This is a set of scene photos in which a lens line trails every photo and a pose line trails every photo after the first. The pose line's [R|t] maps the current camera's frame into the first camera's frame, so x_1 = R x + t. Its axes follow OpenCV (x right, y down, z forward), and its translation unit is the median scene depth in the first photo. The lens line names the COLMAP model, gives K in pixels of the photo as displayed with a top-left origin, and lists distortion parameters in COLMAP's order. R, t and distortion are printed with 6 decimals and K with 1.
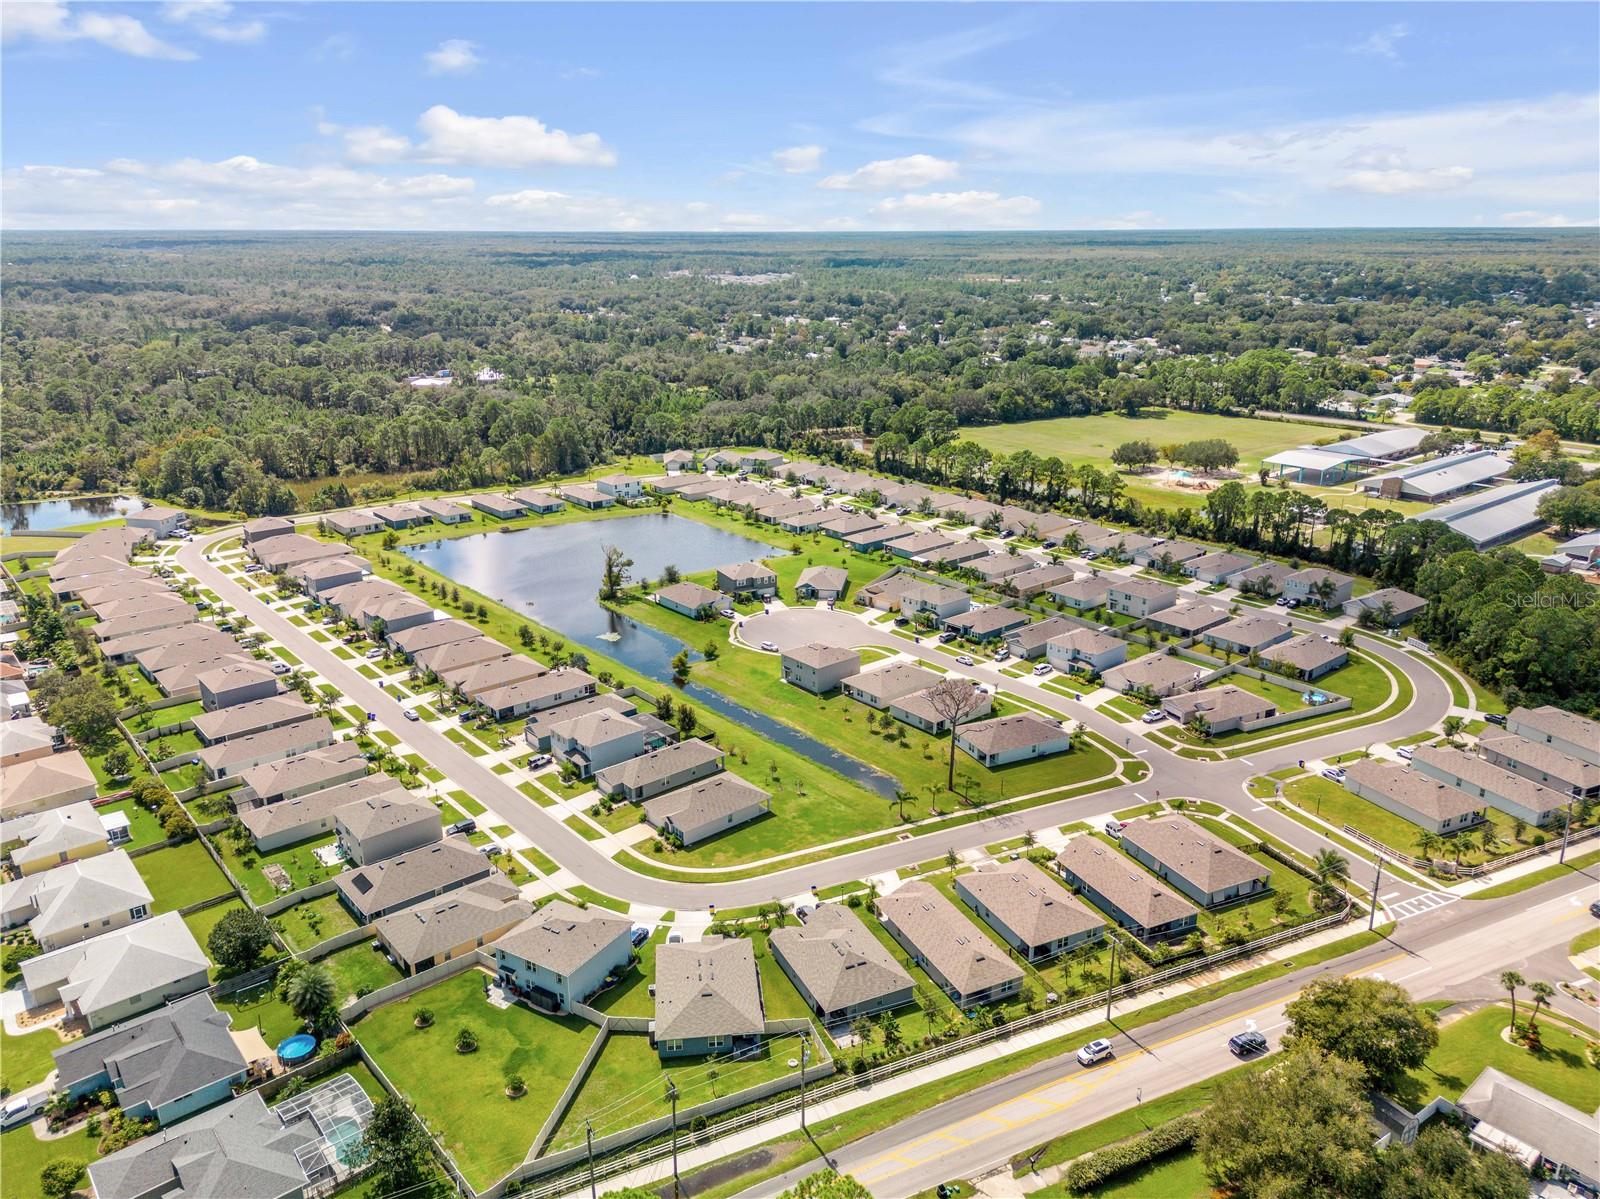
lens RADIAL K [[1143.8, 0, 803.8], [0, 1143.8, 601.5], [0, 0, 1]] dist [0.086335, -0.095239]
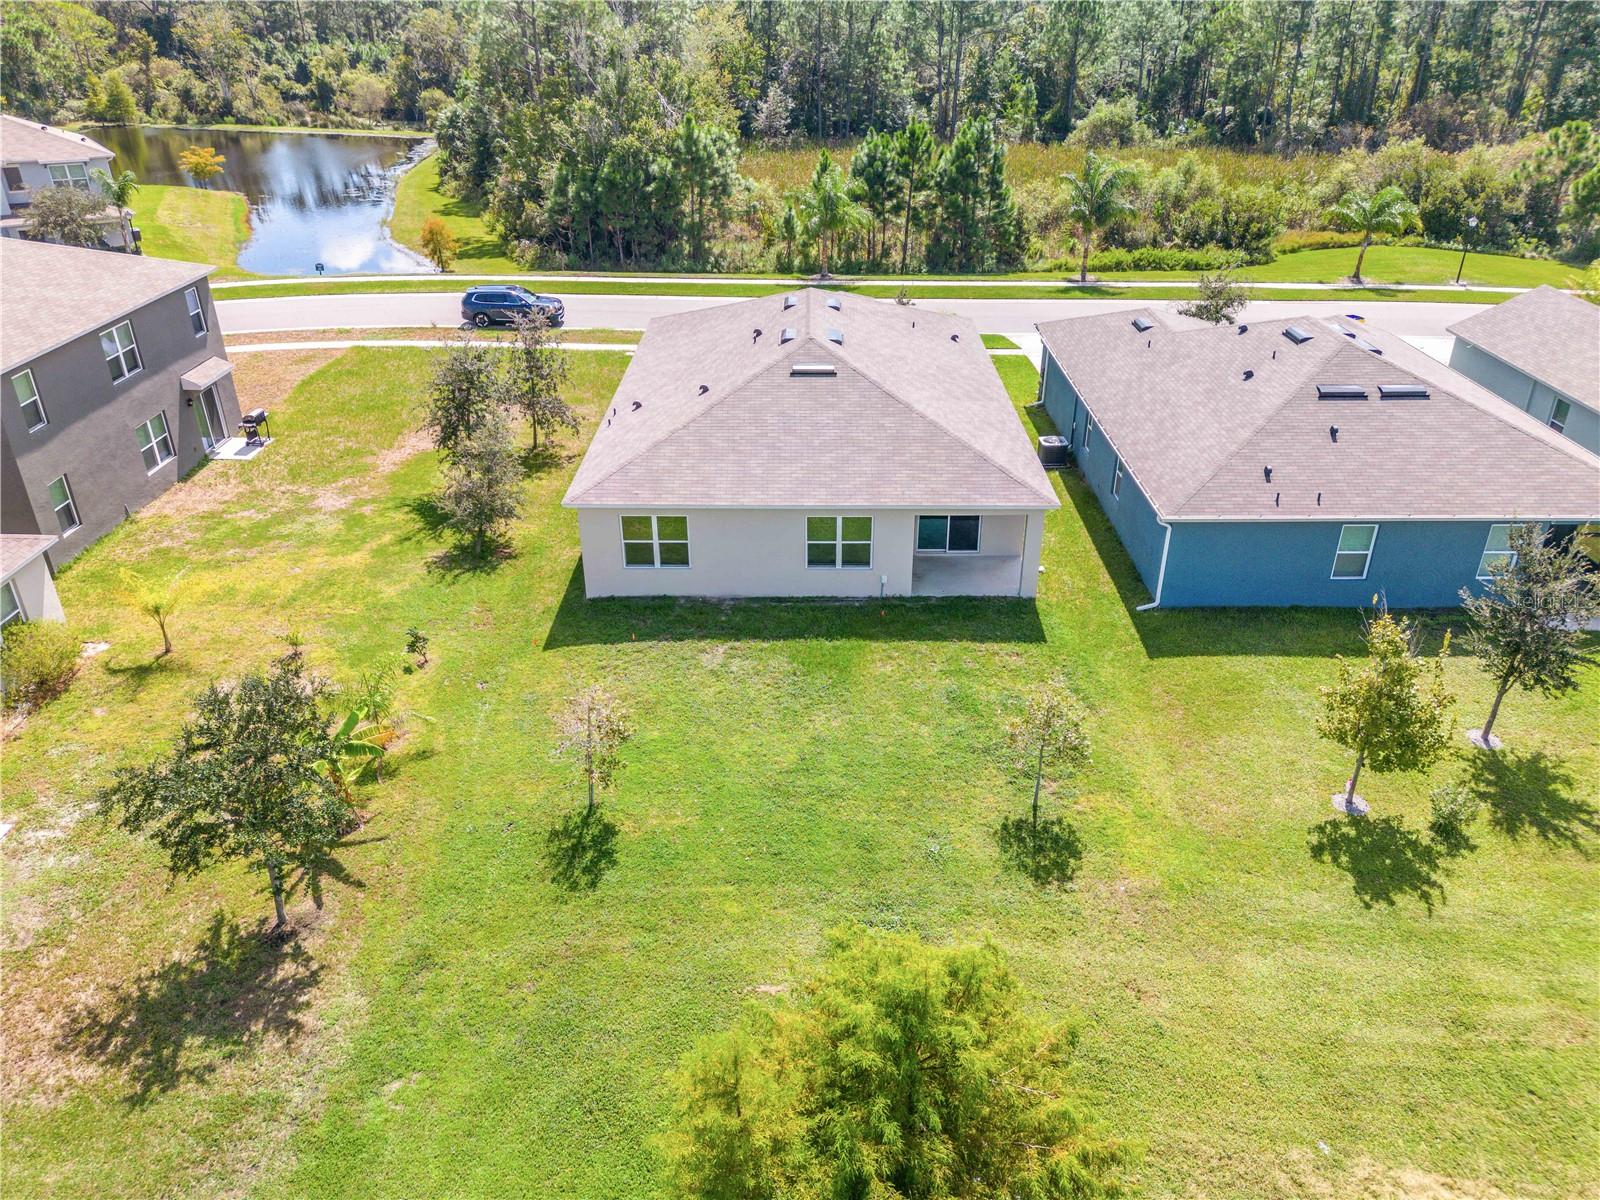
lens RADIAL K [[1152.9, 0, 804.0], [0, 1152.9, 603.4], [0, 0, 1]] dist [0.072034, -0.071544]
pose [[0.751936, 0.299637, -0.587205, -0.269327], [-0.187818, 0.951192, 0.244863, -0.066491], [0.631915, -0.073834, 0.771513, 0.766760]]
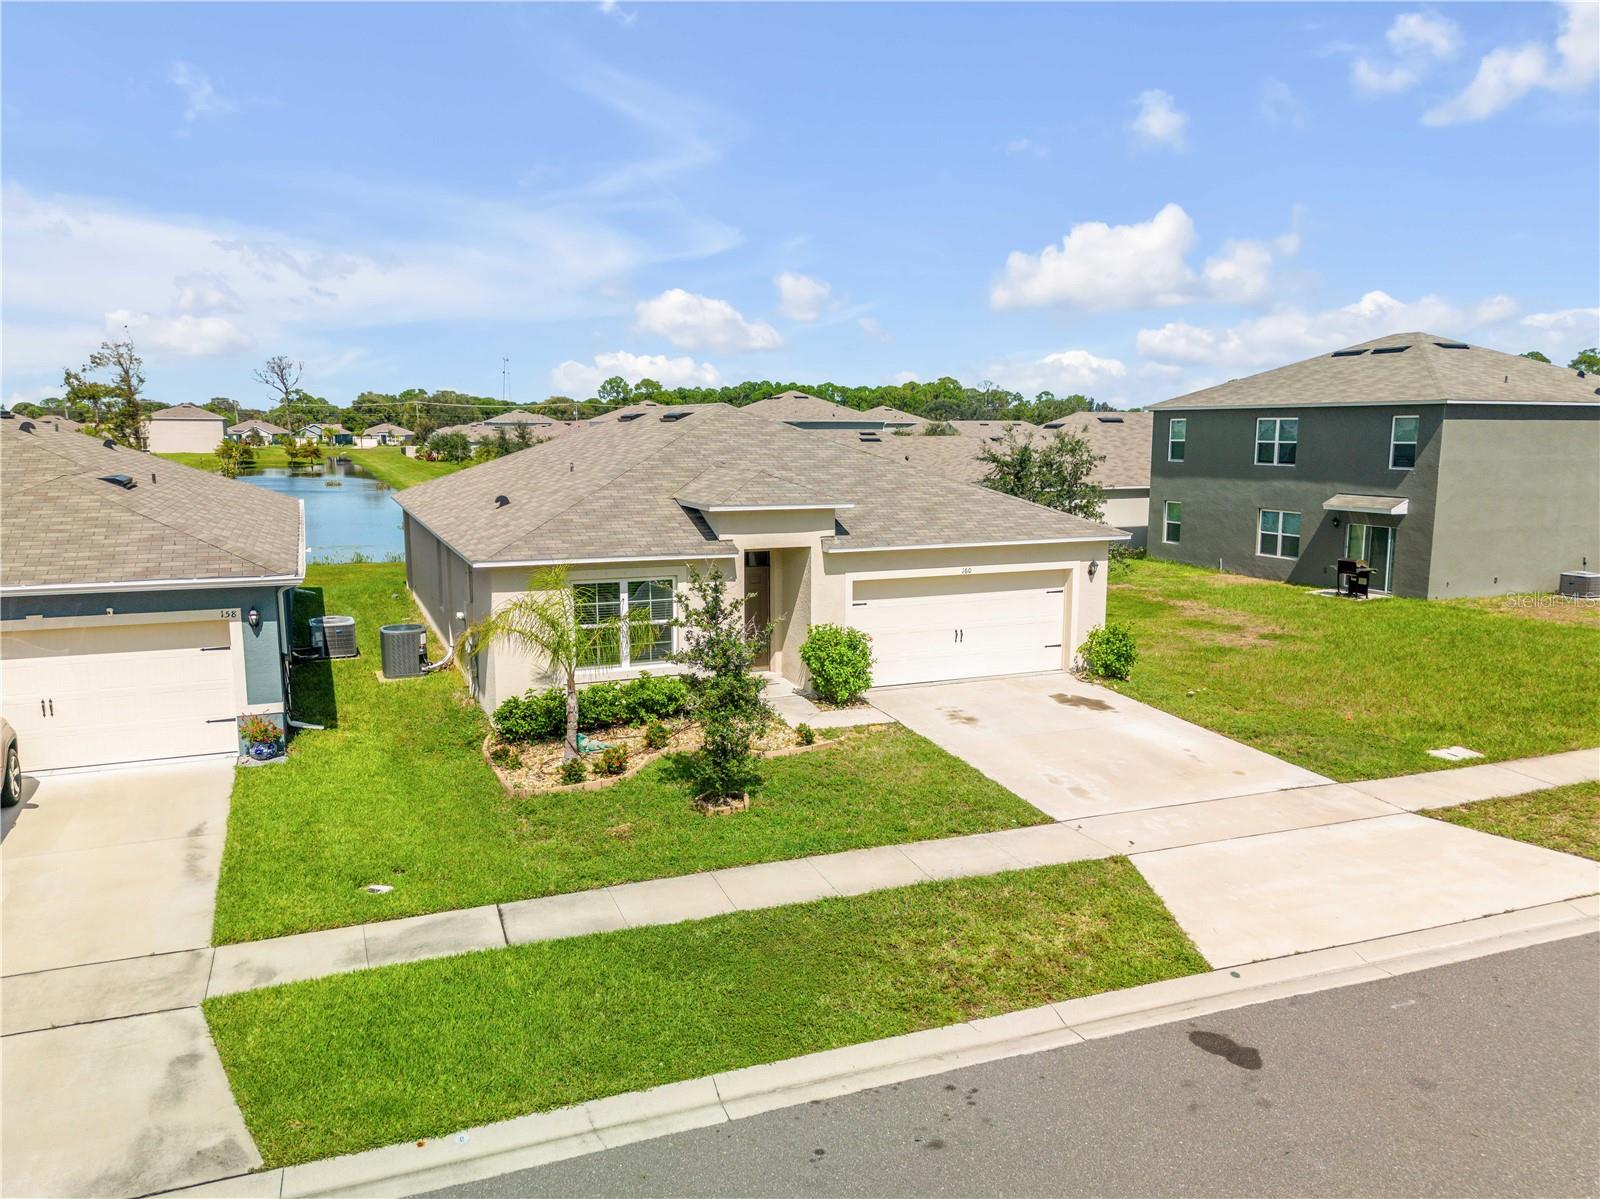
lens RADIAL K [[1143.8, 0, 803.8], [0, 1143.8, 601.5], [0, 0, 1]] dist [0.086335, -0.095239]
pose [[-0.952701, -0.054023, 0.299070, -0.346985], [0.082810, 0.900692, 0.426493, -0.082808], [-0.292410, 0.431086, -0.853616, 0.885458]]
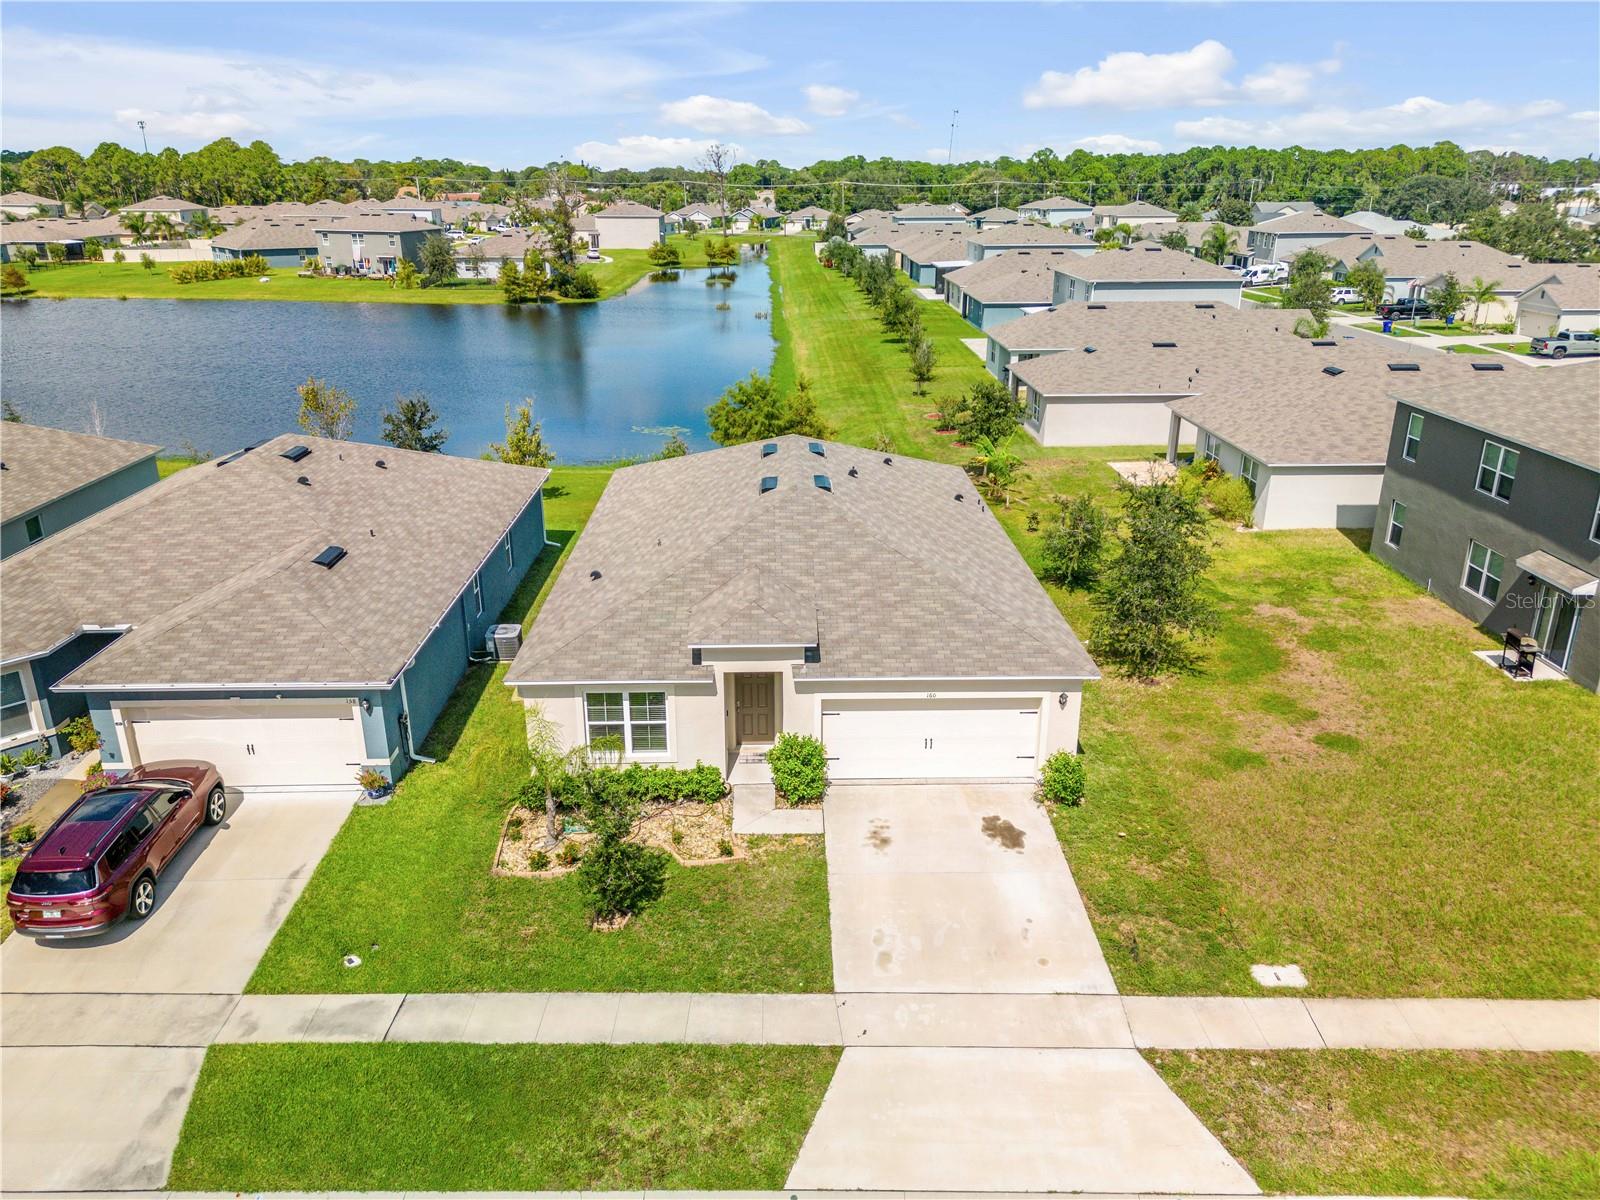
lens RADIAL K [[1148.3, 0, 803.0], [0, 1148.3, 597.9], [0, 0, 1]] dist [0.074676, -0.075955]
pose [[-0.774799, -0.223675, 0.591318, -0.365611], [0.182790, 0.816116, 0.548217, -0.097898], [-0.605207, 0.532845, -0.591440, 0.875774]]
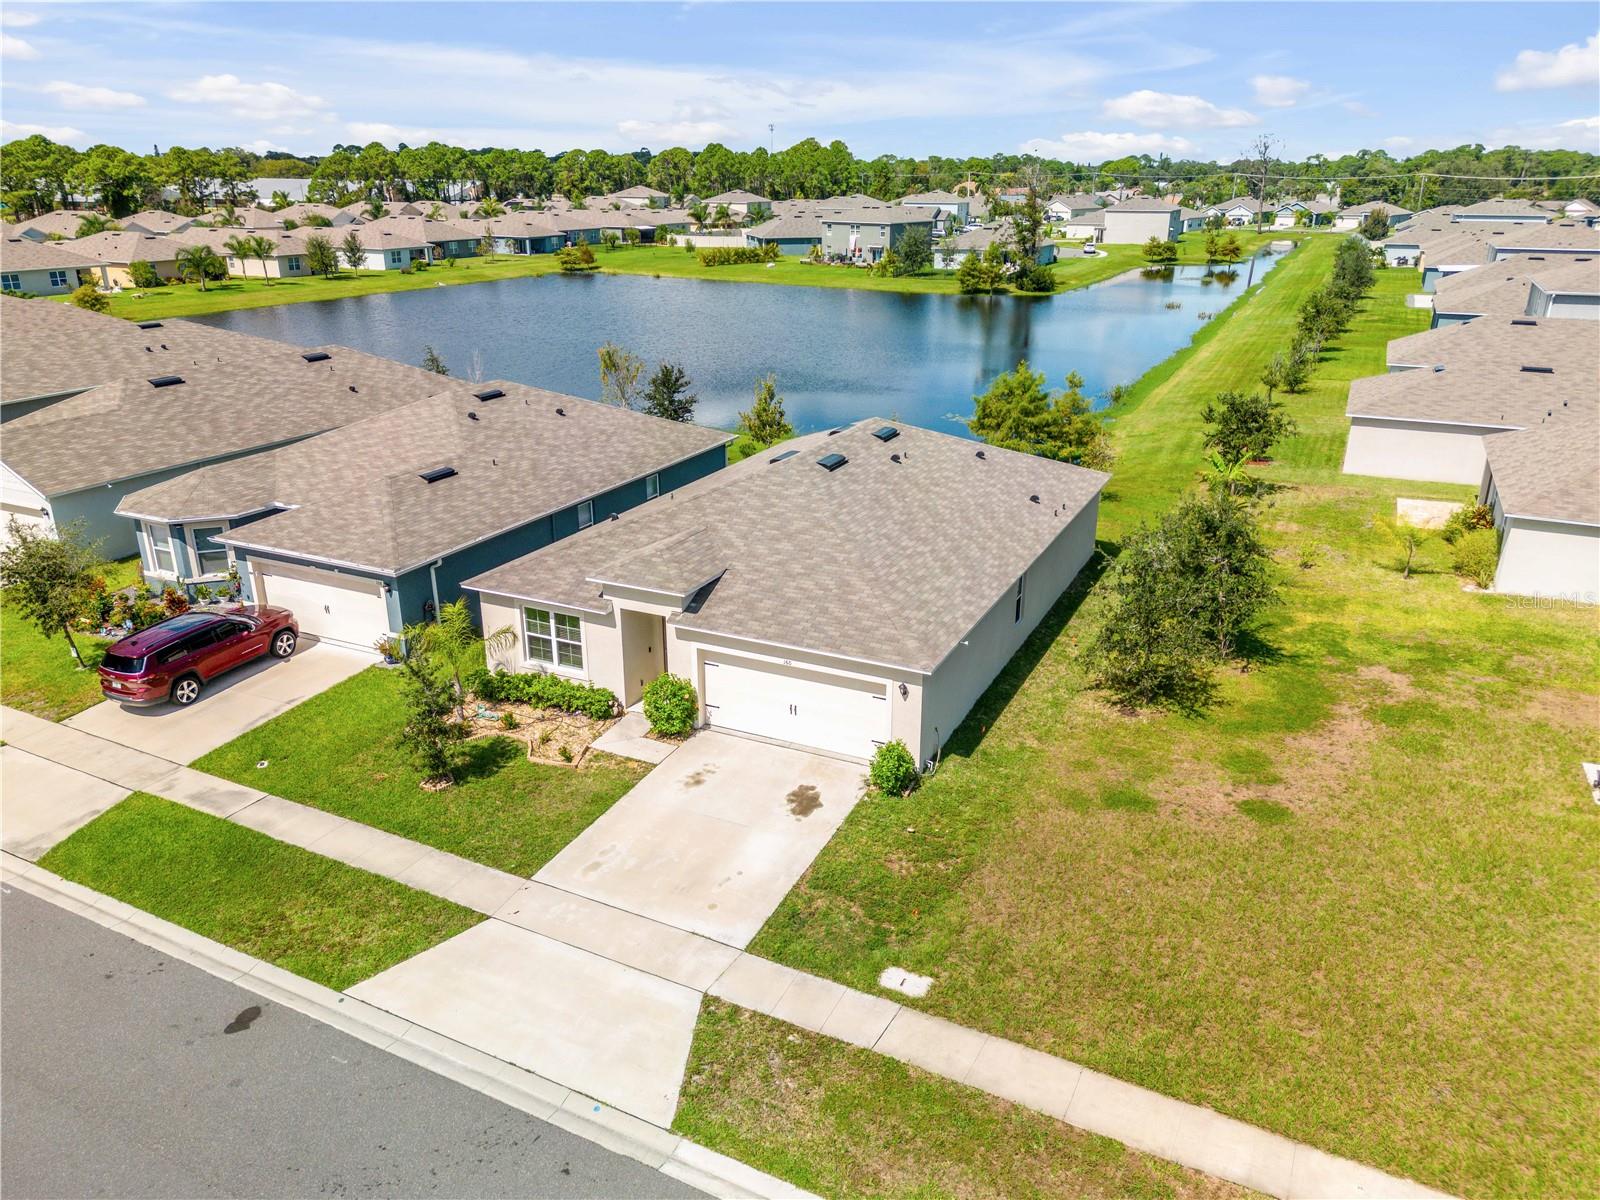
lens RADIAL K [[1148.0, 0, 804.0], [0, 1148.0, 605.0], [0, 0, 1]] dist [0.080358, -0.086868]
pose [[-0.403383, -0.329738, 0.853555, -0.387347], [0.267866, 0.849397, 0.454723, -0.091365], [-0.874946, 0.412065, -0.254306, 0.854942]]
